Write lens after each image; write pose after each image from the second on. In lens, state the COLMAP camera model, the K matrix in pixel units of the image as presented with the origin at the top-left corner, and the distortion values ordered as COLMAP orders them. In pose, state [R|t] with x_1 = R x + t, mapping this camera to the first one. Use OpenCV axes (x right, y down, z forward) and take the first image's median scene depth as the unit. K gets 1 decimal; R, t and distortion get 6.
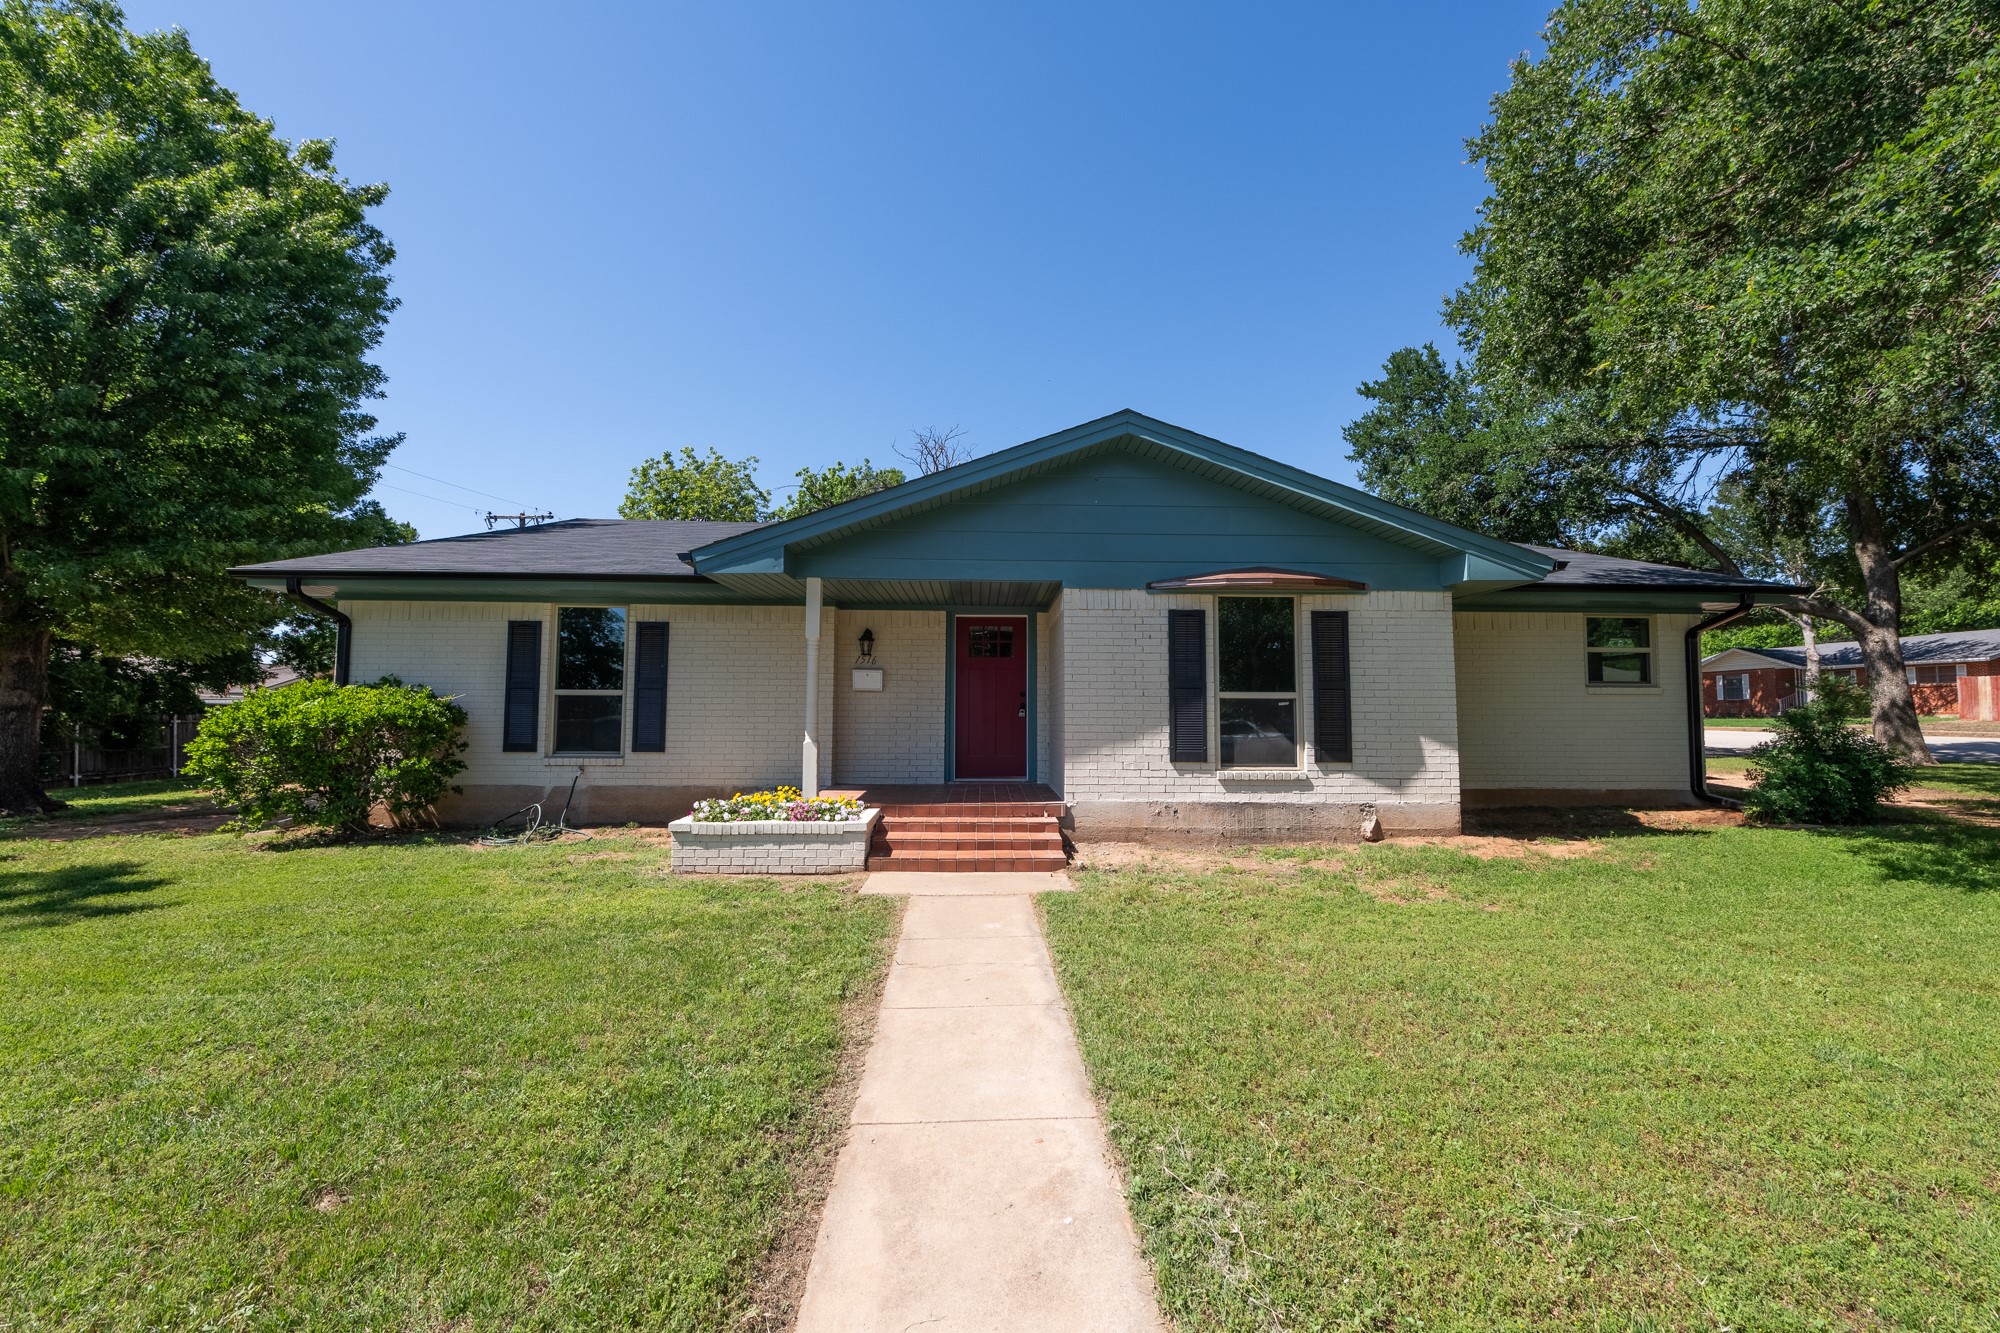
lens RADIAL K [[785.0, 0, 1000.8], [0, 785.0, 655.4], [0, 0, 1]] dist [0.016068, -0.005165]
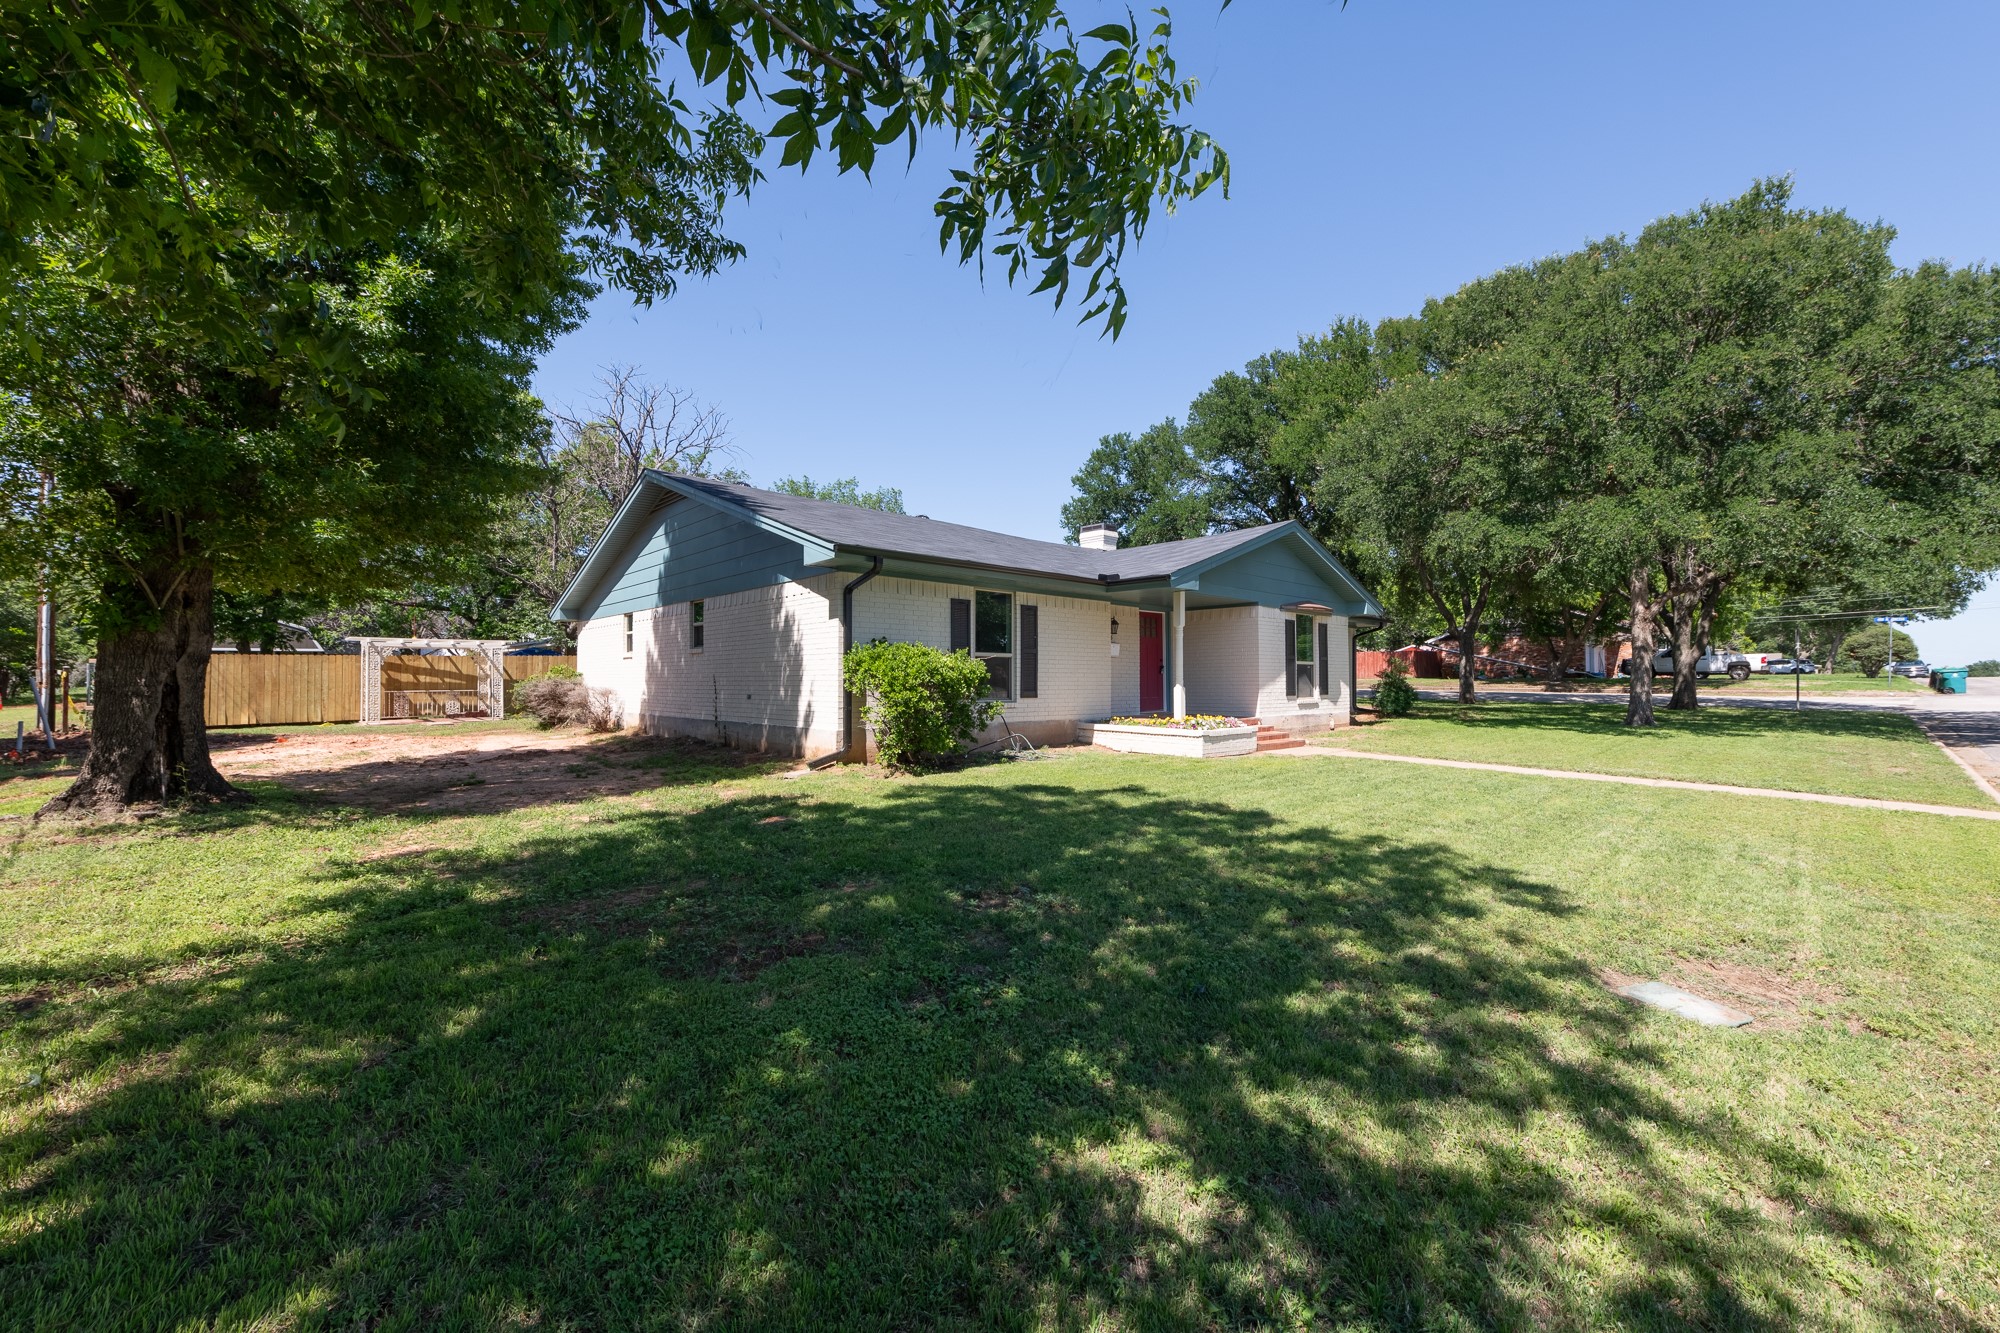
lens RADIAL K [[785.0, 0, 1000.8], [0, 785.0, 655.4], [0, 0, 1]] dist [0.016068, -0.005165]
pose [[0.780311, 0.017419, 0.625150, -1.372870], [-0.035973, 0.999207, 0.017060, 0.025027], [-0.624357, -0.035801, 0.780318, -0.068336]]
